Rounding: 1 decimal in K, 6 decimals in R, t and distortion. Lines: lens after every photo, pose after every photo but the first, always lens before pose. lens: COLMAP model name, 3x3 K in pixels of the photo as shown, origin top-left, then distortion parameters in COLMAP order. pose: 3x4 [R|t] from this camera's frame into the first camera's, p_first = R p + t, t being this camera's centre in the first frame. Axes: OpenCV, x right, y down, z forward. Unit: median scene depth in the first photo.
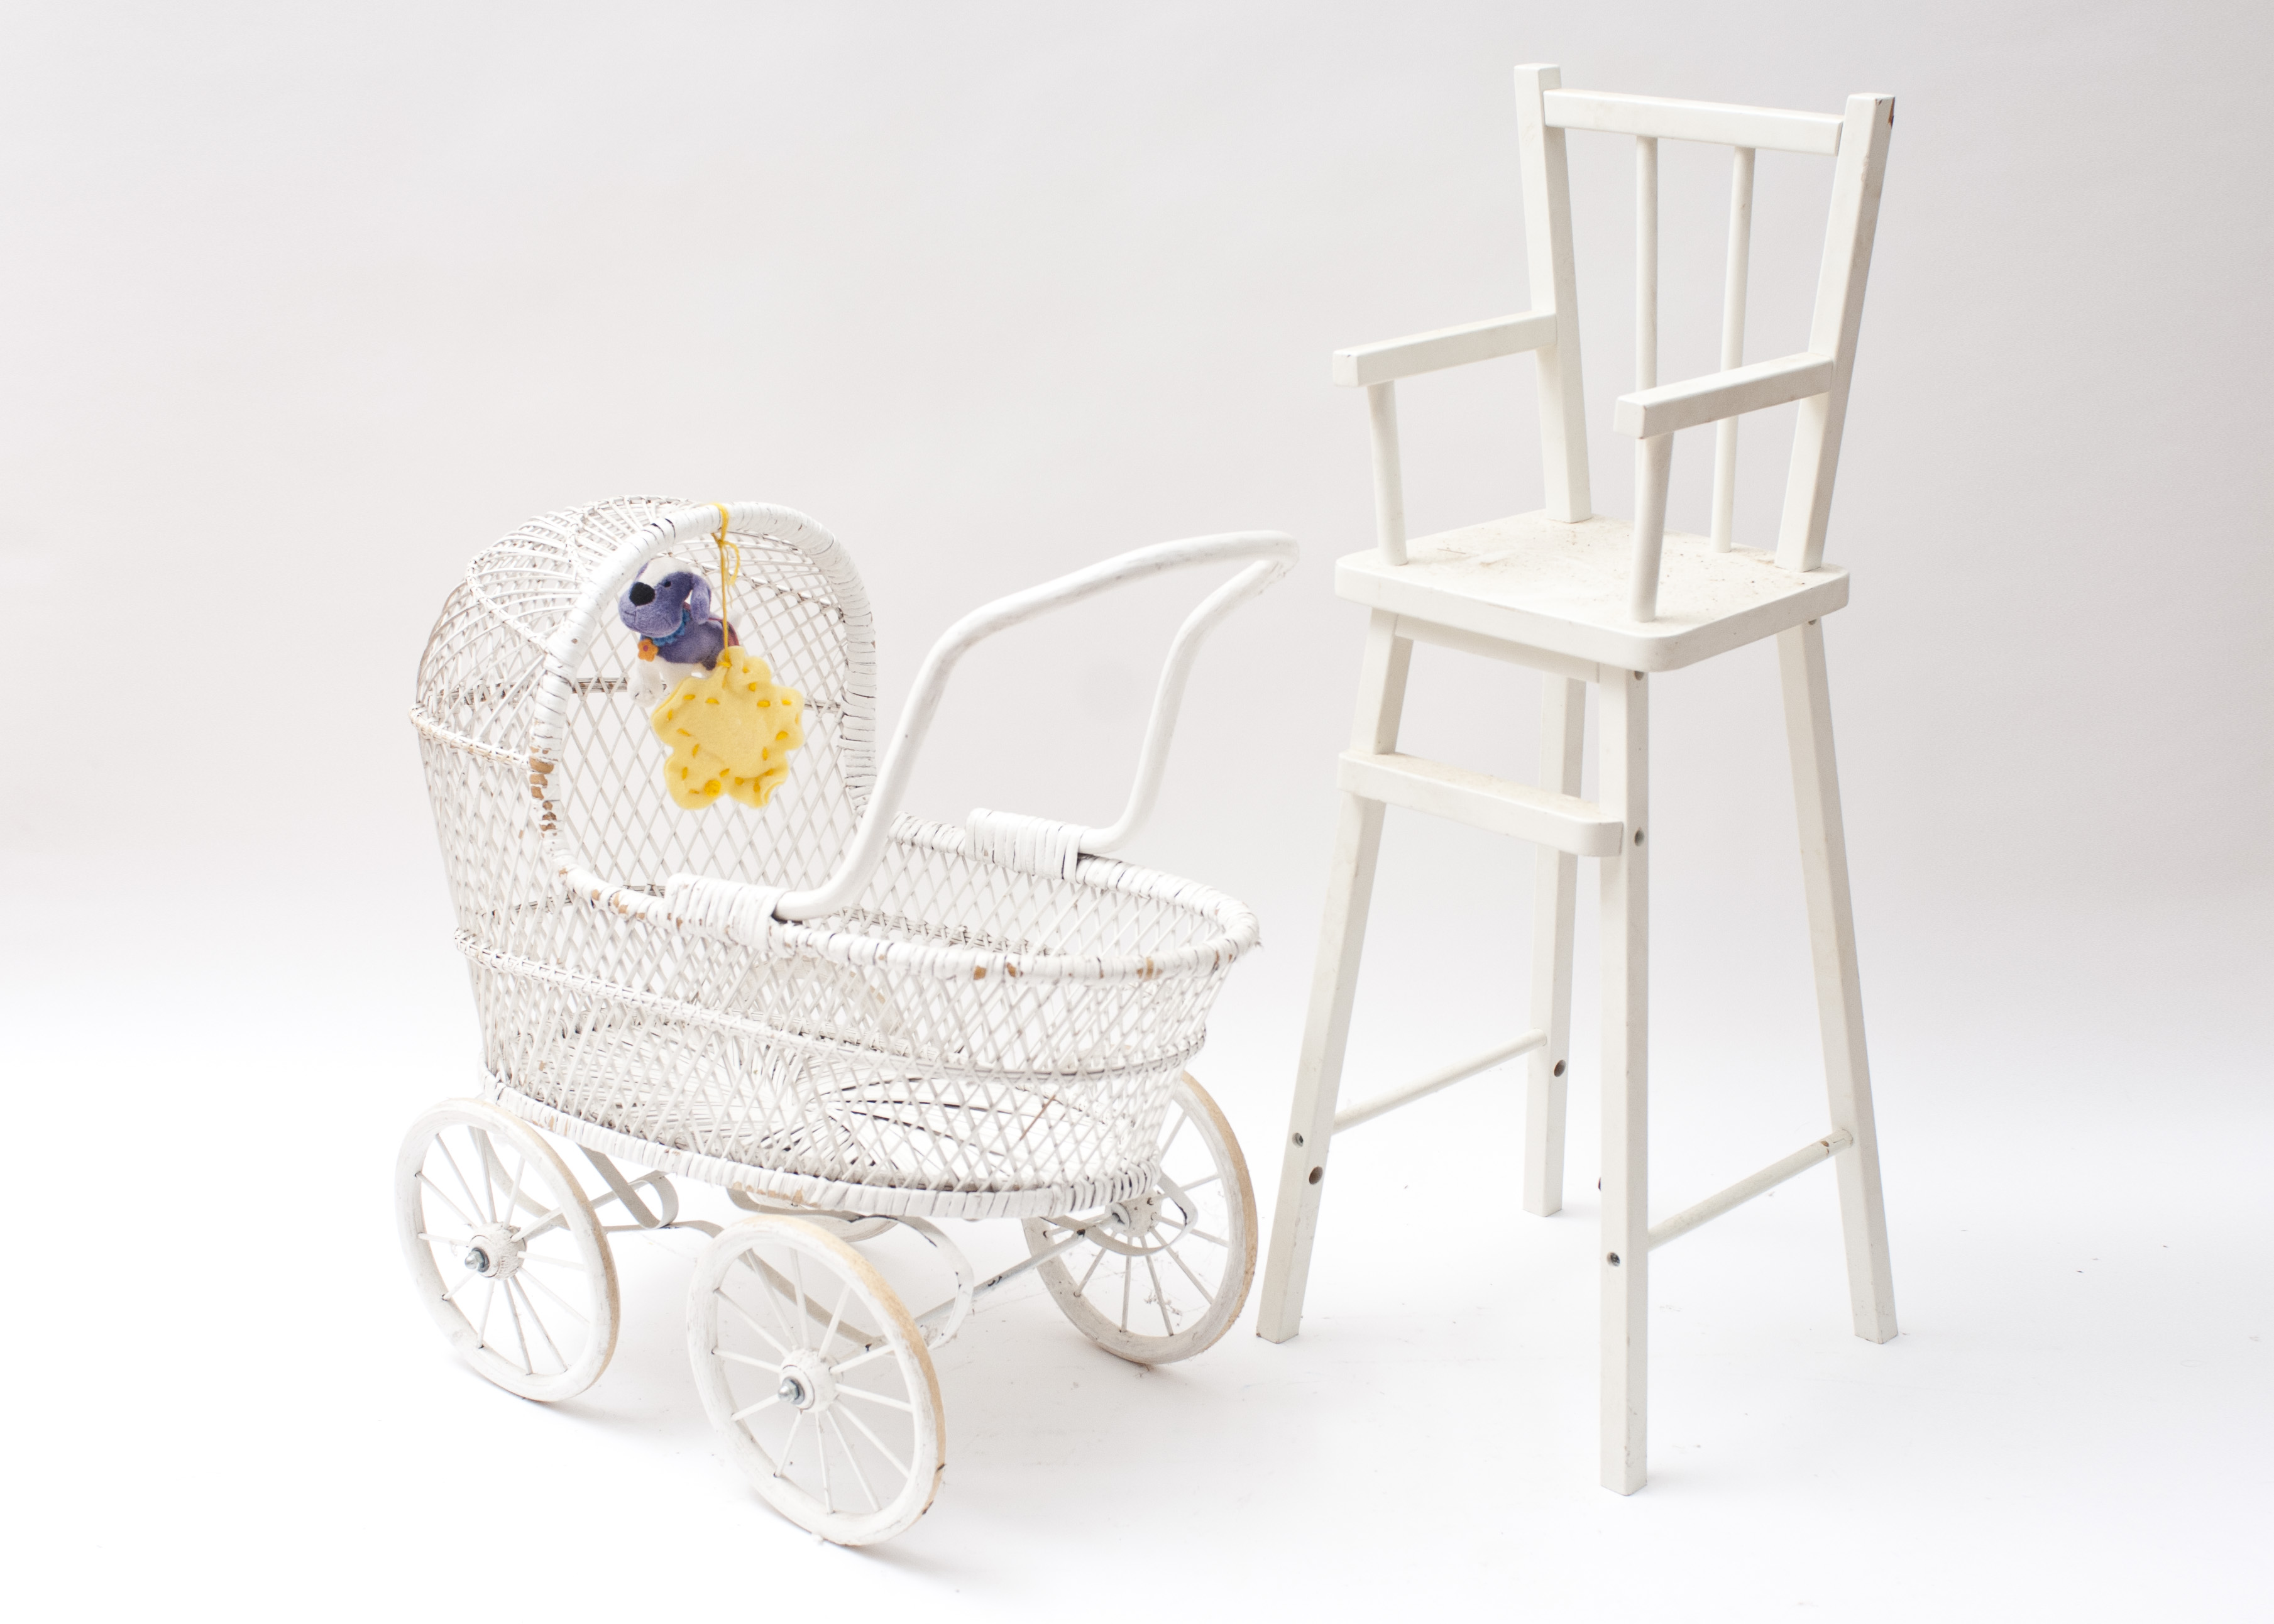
lens RADIAL K [[3032.0, 0, 1137.0], [0, 3032.0, 812.0], [0, 0, 1]] dist [-0.116150, 0.080645]
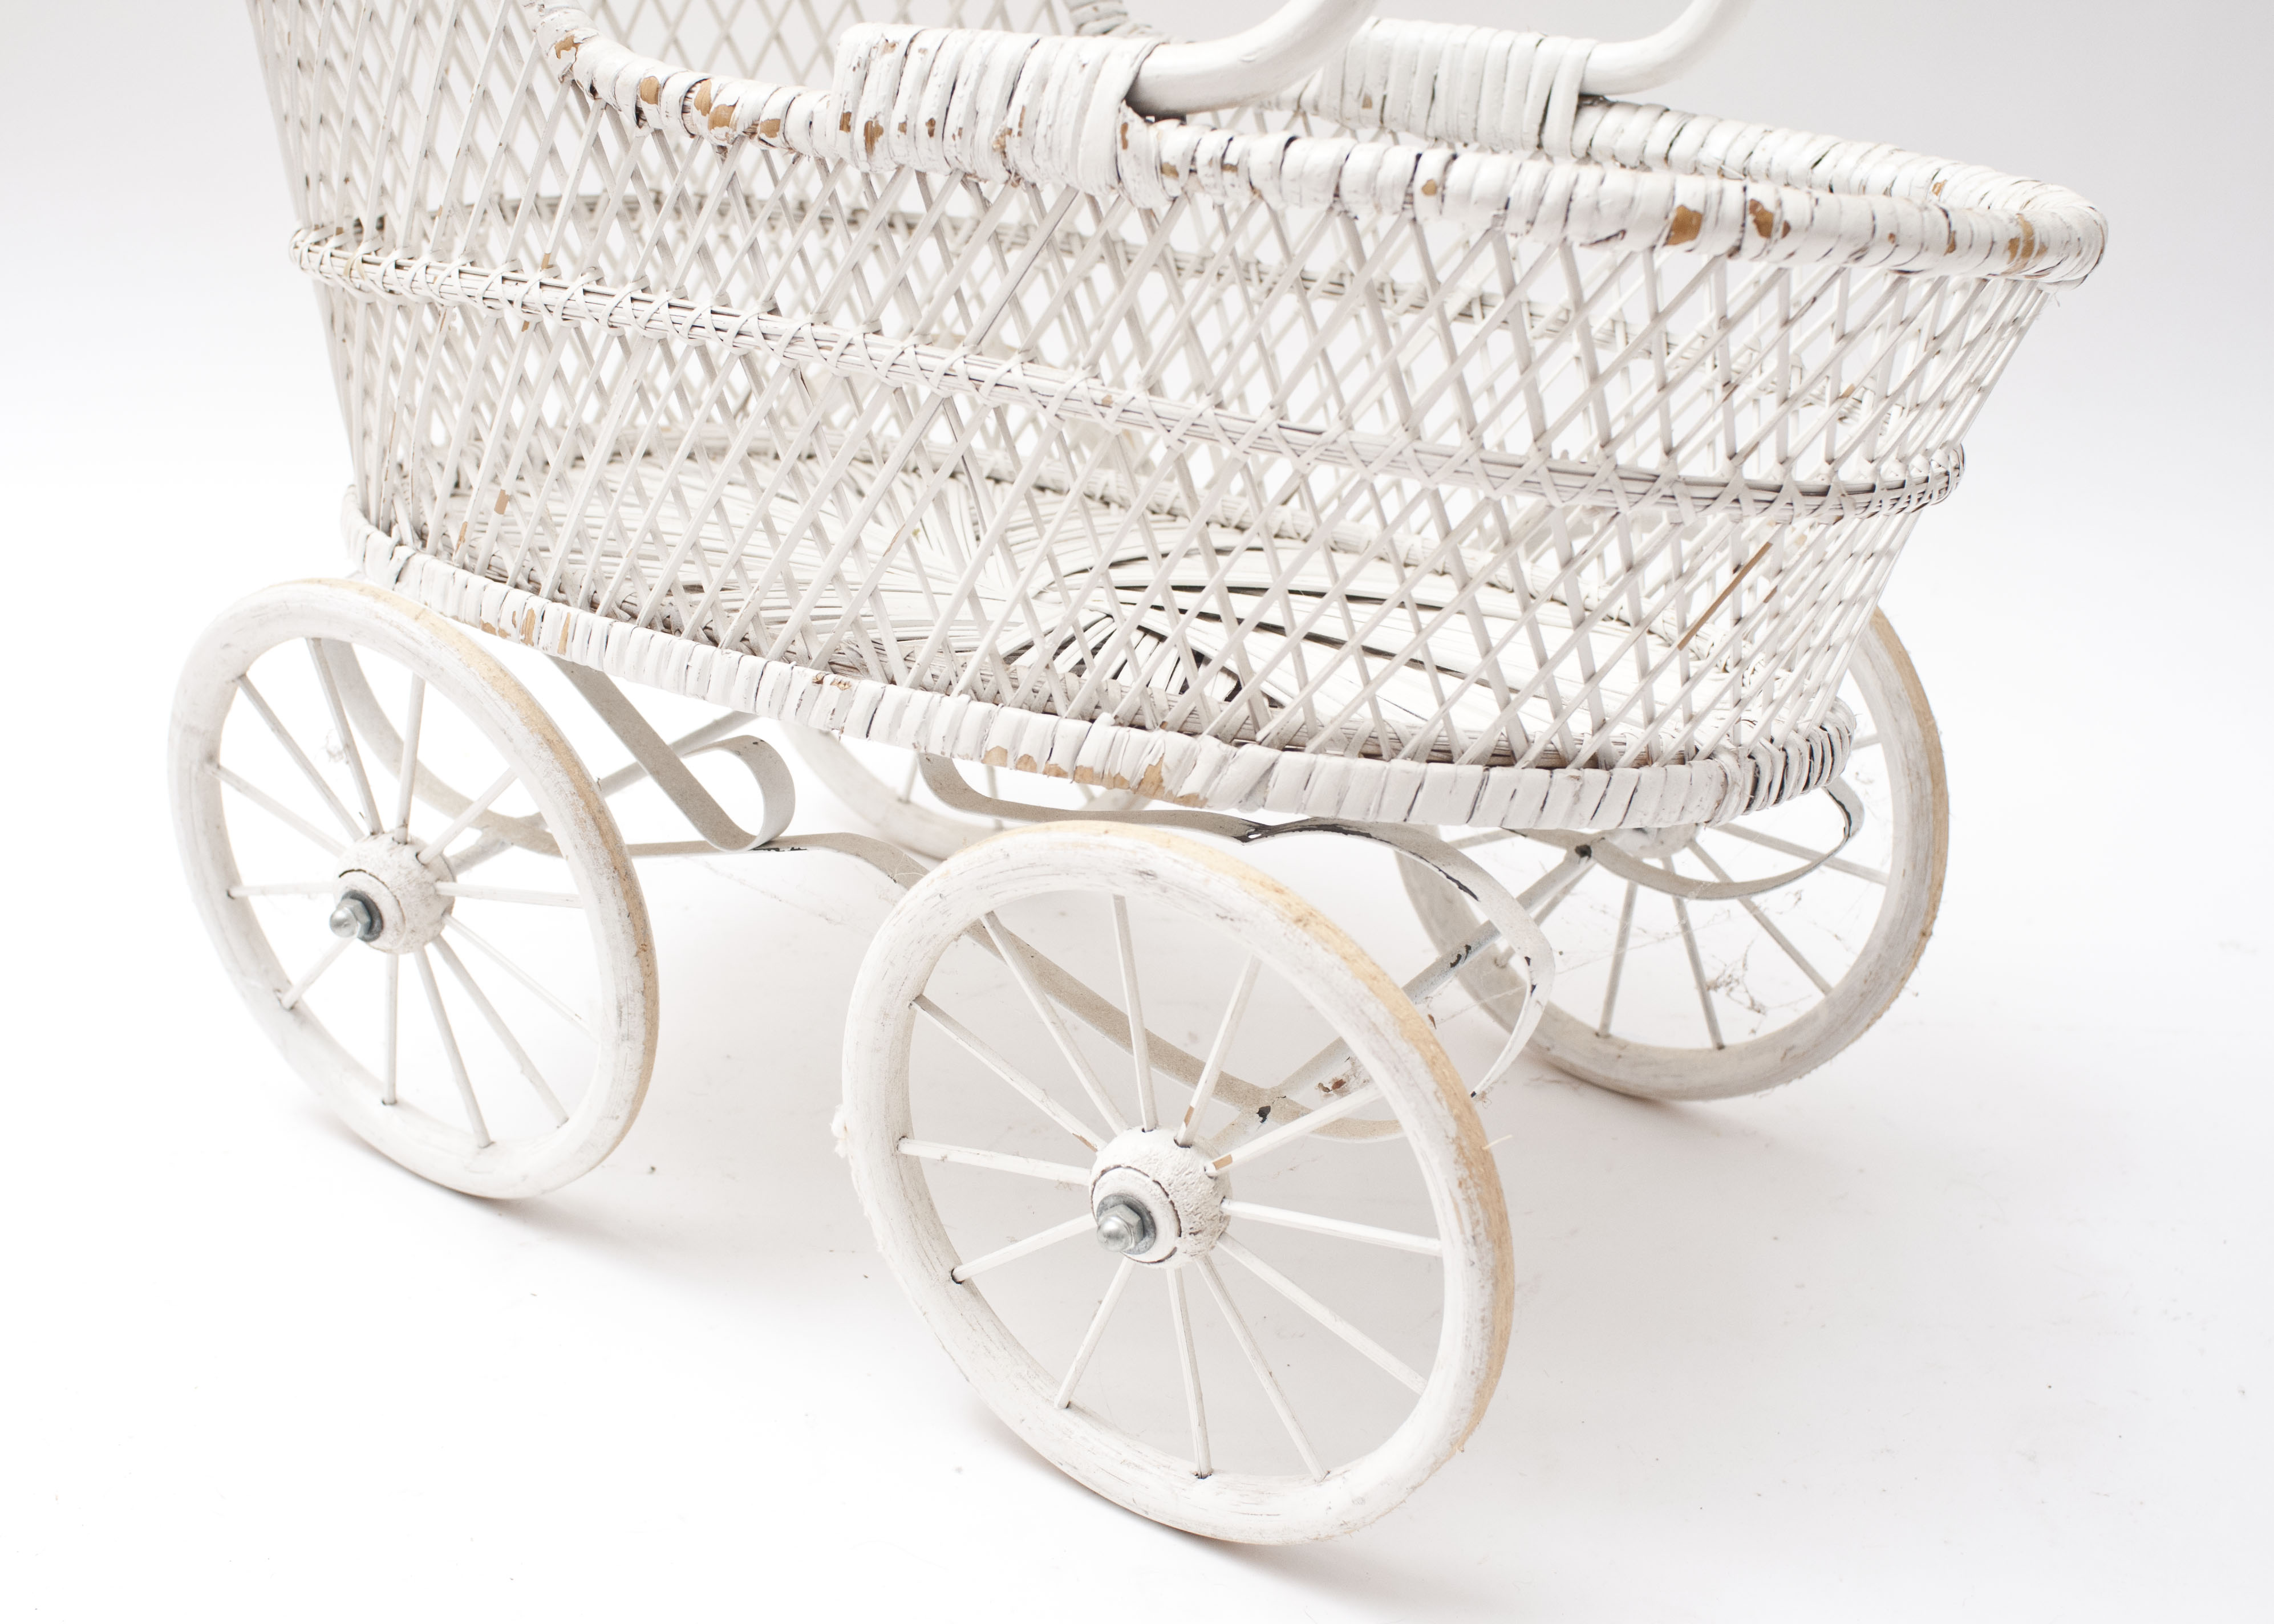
lens RADIAL K [[2919.7, 0, 1096.4], [0, 2919.7, 775.9], [0, 0, 1]] dist [-0.114698, 0.086814]
pose [[0.996126, -0.001945, 0.087911, -0.145408], [-0.008709, 0.992656, 0.120653, 0.071039], [-0.087500, -0.120952, 0.988794, 0.547502]]
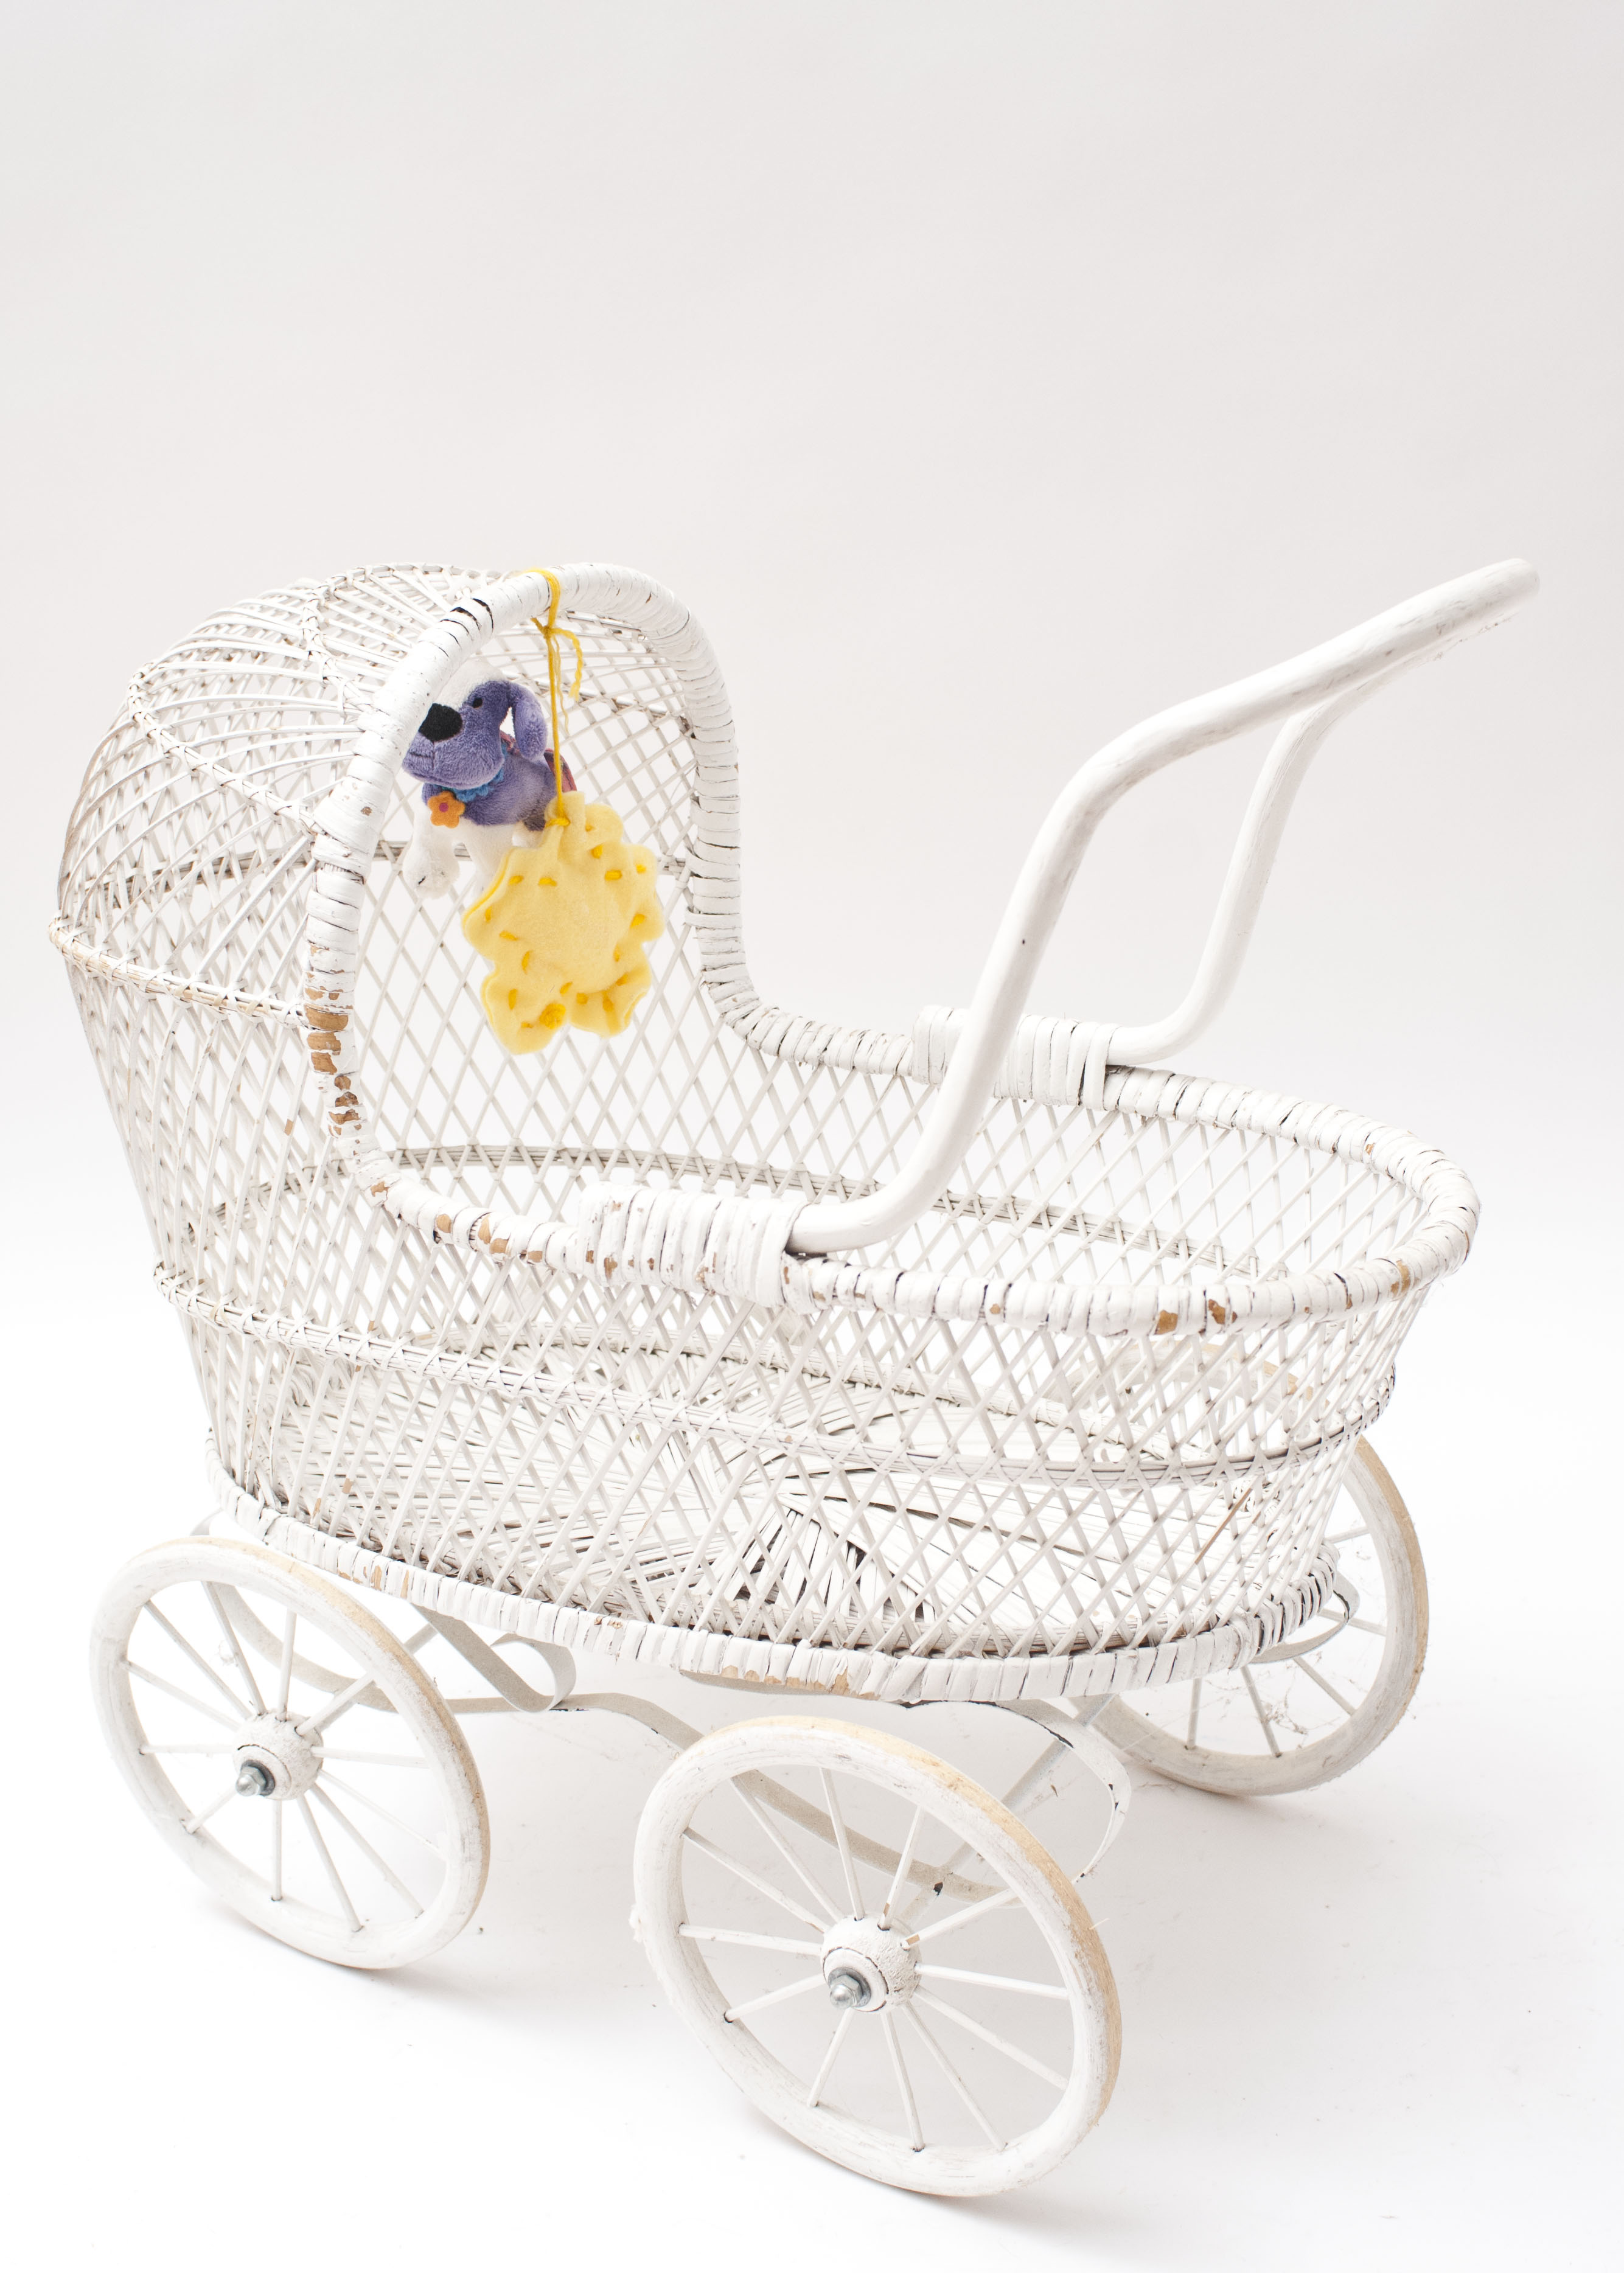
lens RADIAL K [[3031.0, 0, 813.2], [0, 3031.0, 1091.9], [0, 0, 1]] dist [-0.116150, 0.080645]
pose [[0.989215, -0.085708, 0.118772, -0.167946], [0.075841, 0.993469, 0.085254, -0.043641], [-0.125304, -0.075326, 0.989255, 0.368873]]
